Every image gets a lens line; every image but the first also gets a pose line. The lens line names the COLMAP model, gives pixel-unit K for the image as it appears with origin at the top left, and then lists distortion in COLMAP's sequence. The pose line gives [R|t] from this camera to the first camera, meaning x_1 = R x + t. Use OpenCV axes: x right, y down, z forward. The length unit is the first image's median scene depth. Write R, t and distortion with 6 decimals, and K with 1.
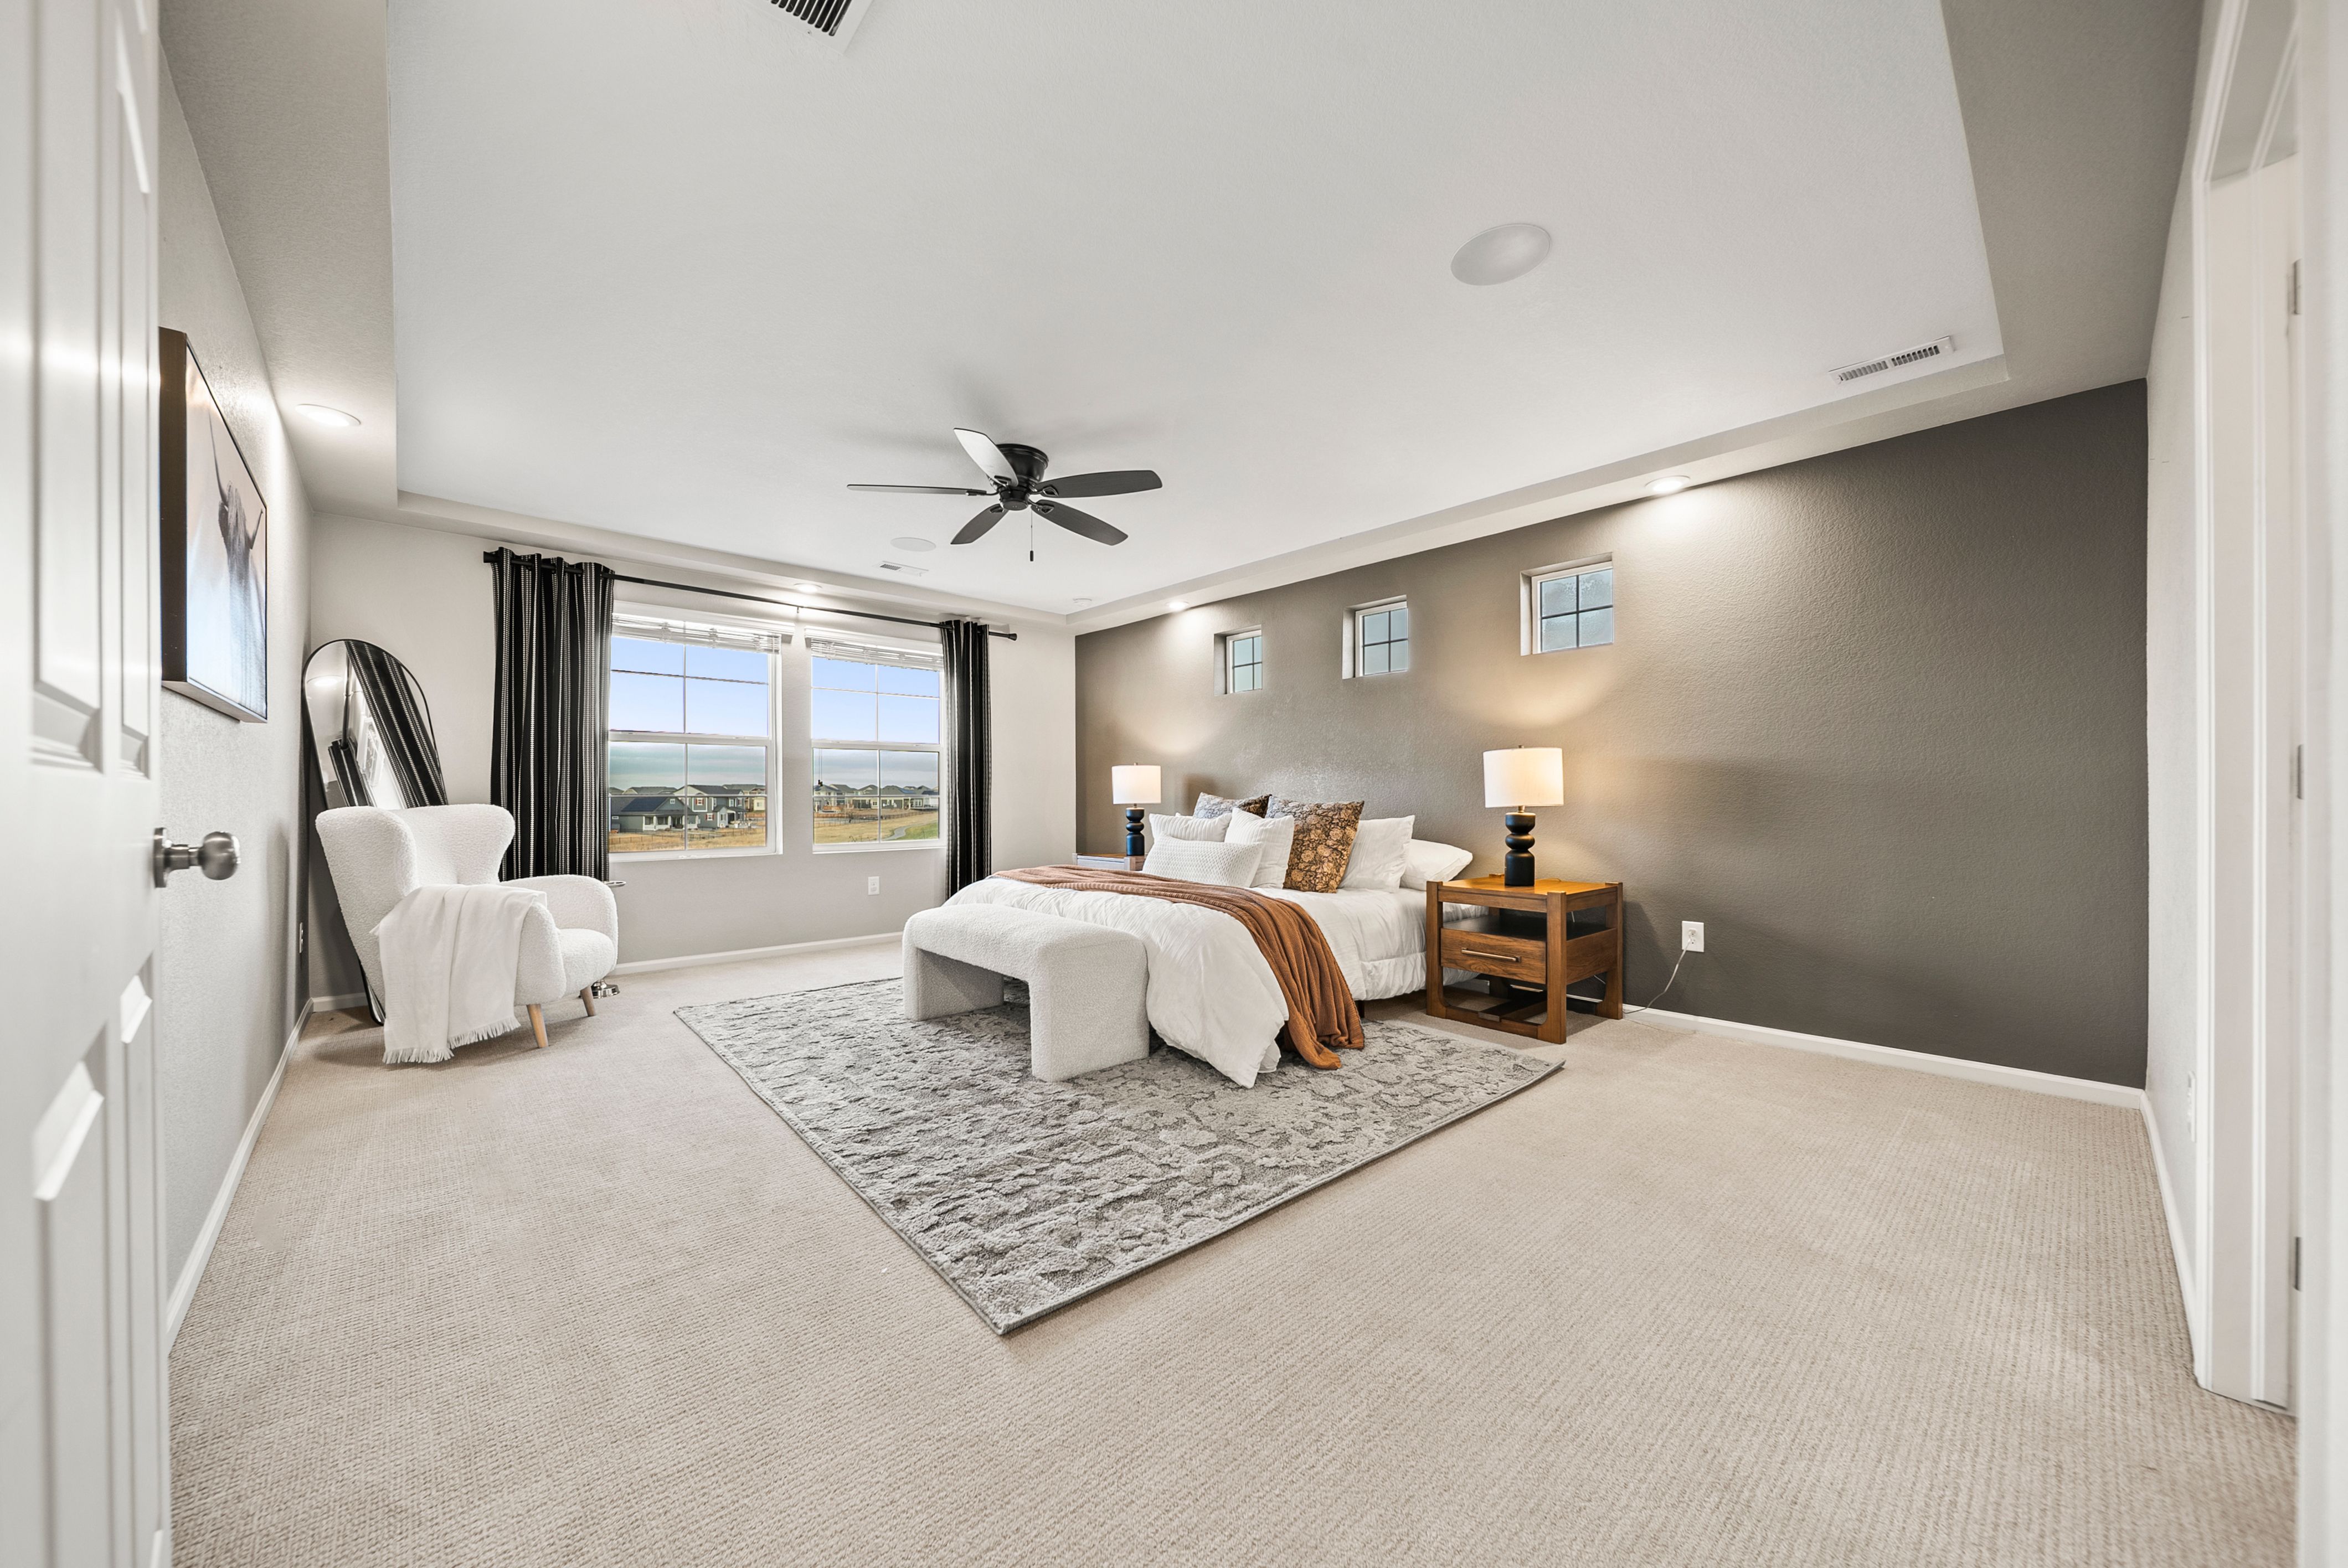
lens RADIAL K [[835.6, 0, 1162.4], [0, 835.6, 799.4], [0, 0, 1]] dist [0.000162, -0.001219]
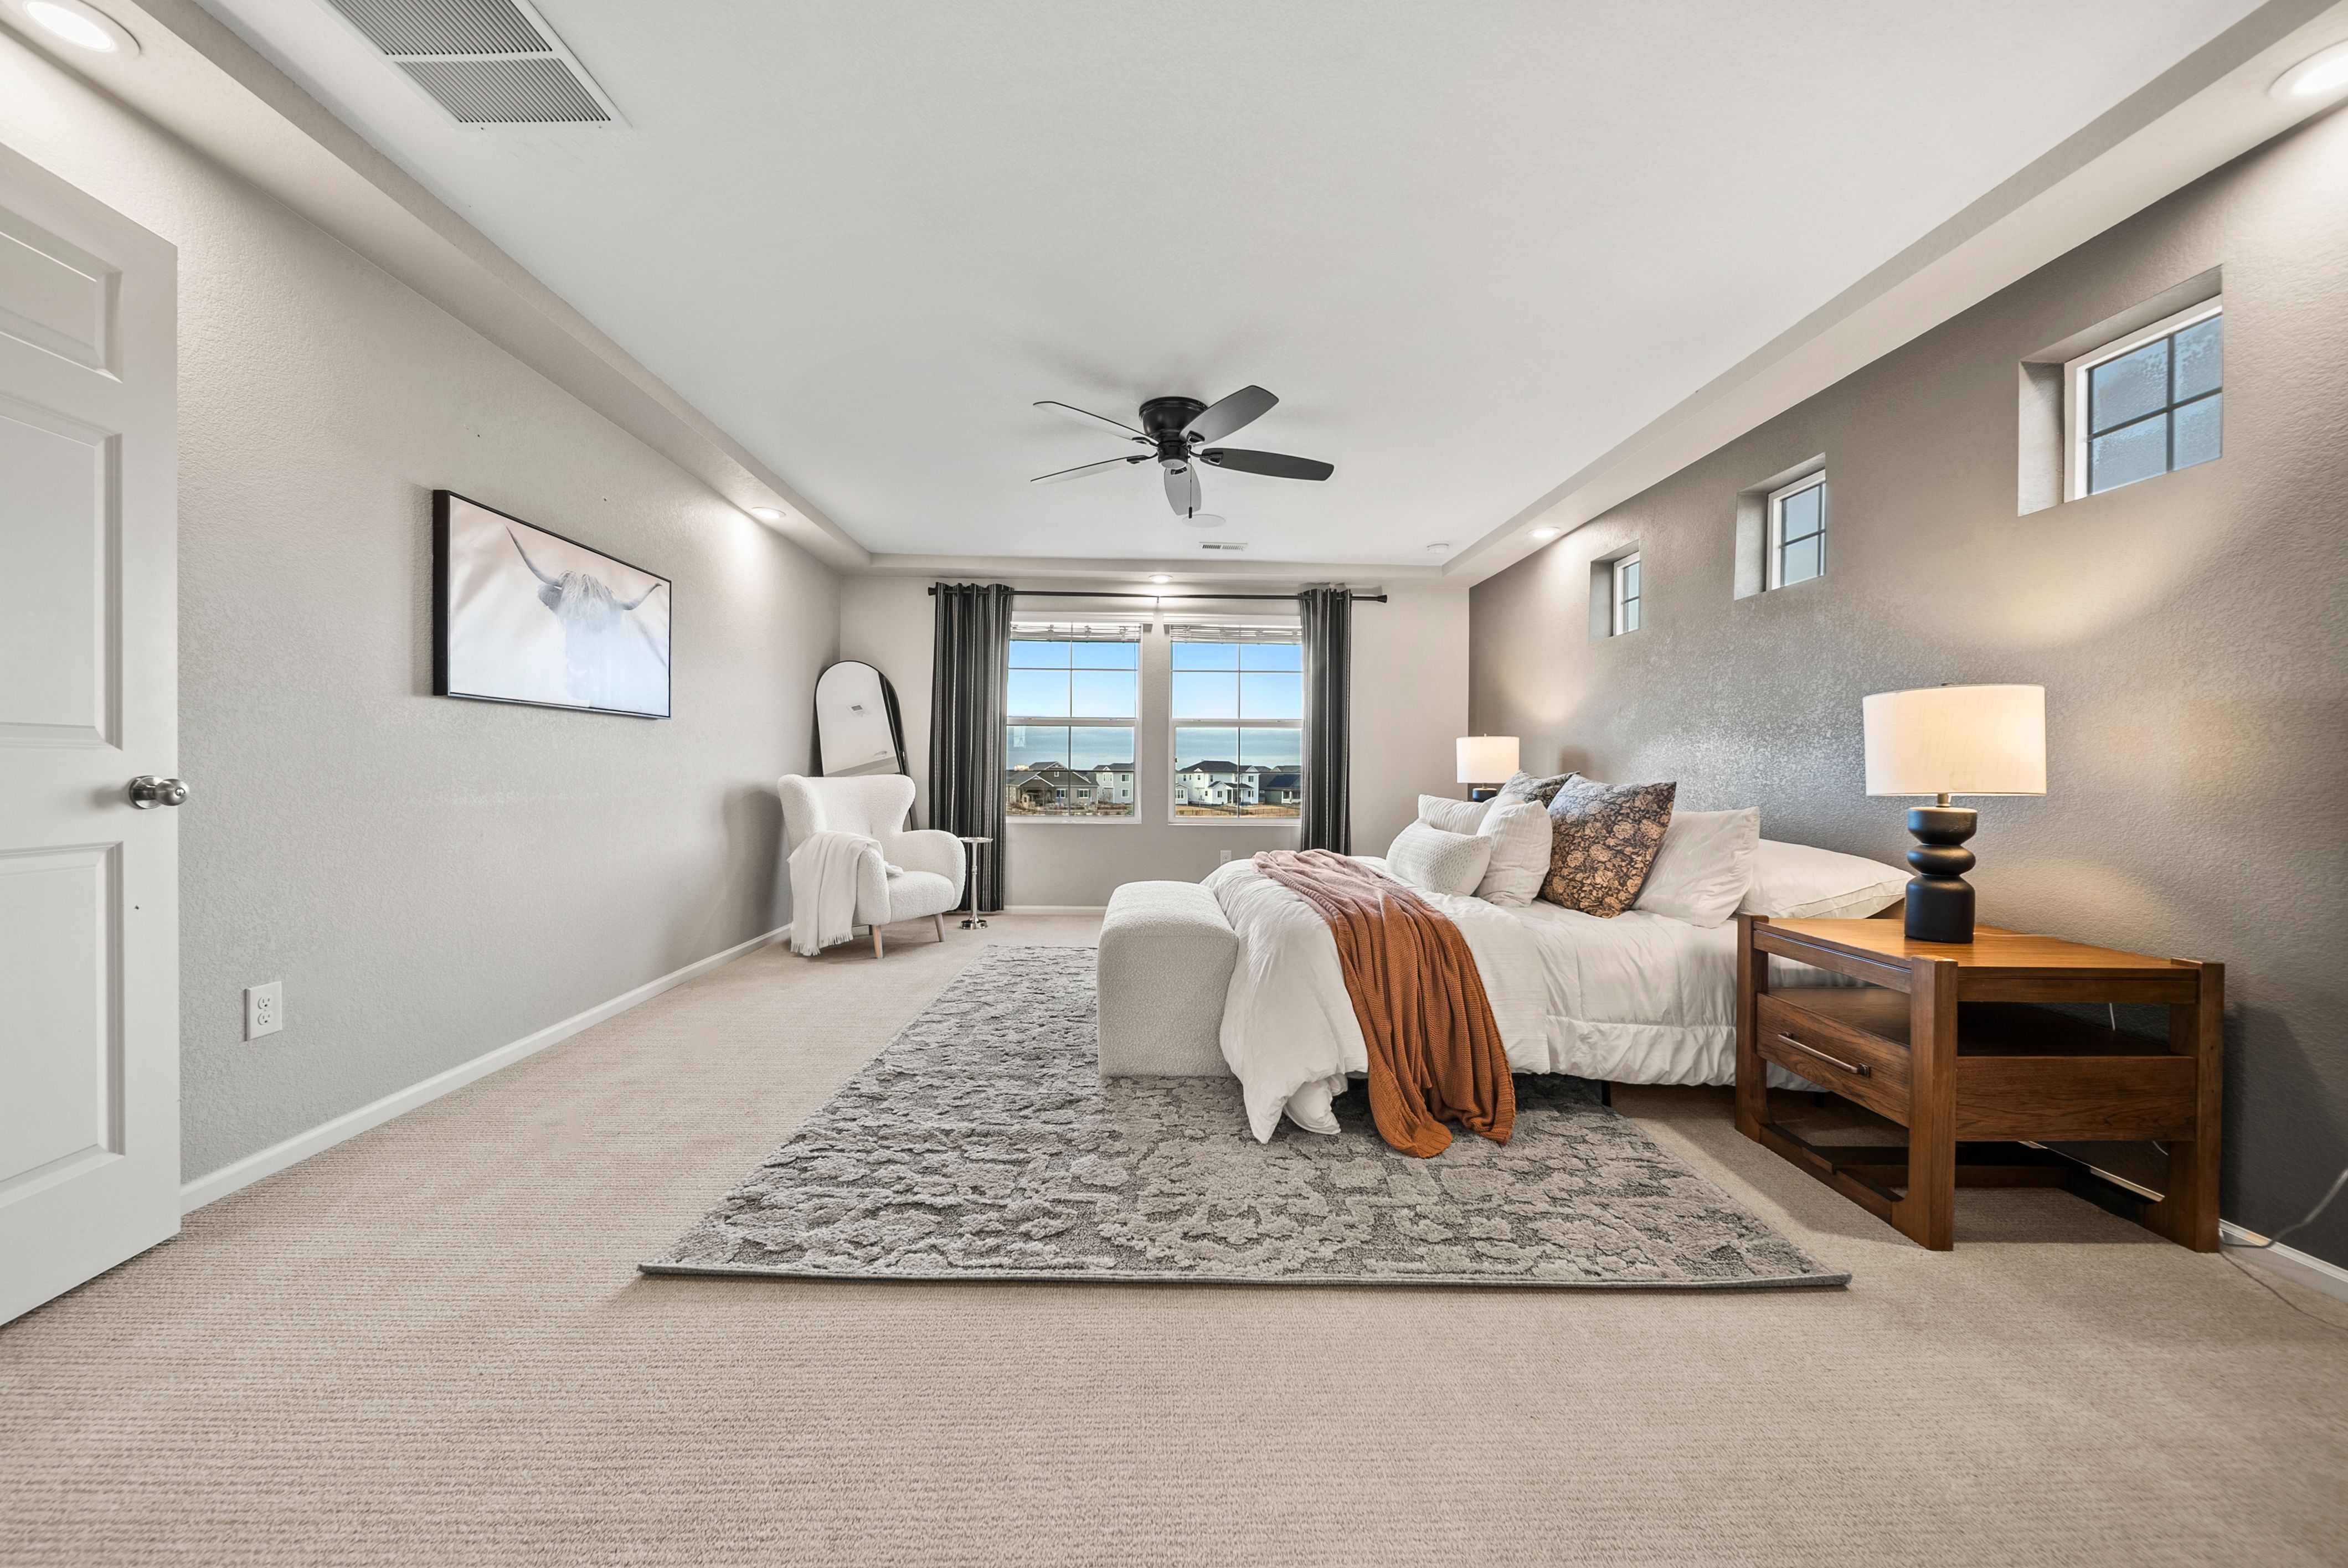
lens RADIAL K [[835.6, 0, 1153.0], [0, 835.6, 777.0], [0, 0, 1]] dist [0.000162, -0.001219]
pose [[0.756160, 0.011096, -0.654293, 0.395945], [-0.012675, 0.999917, 0.002308, 0.001695], [0.654264, 0.006548, 0.756238, 0.251527]]
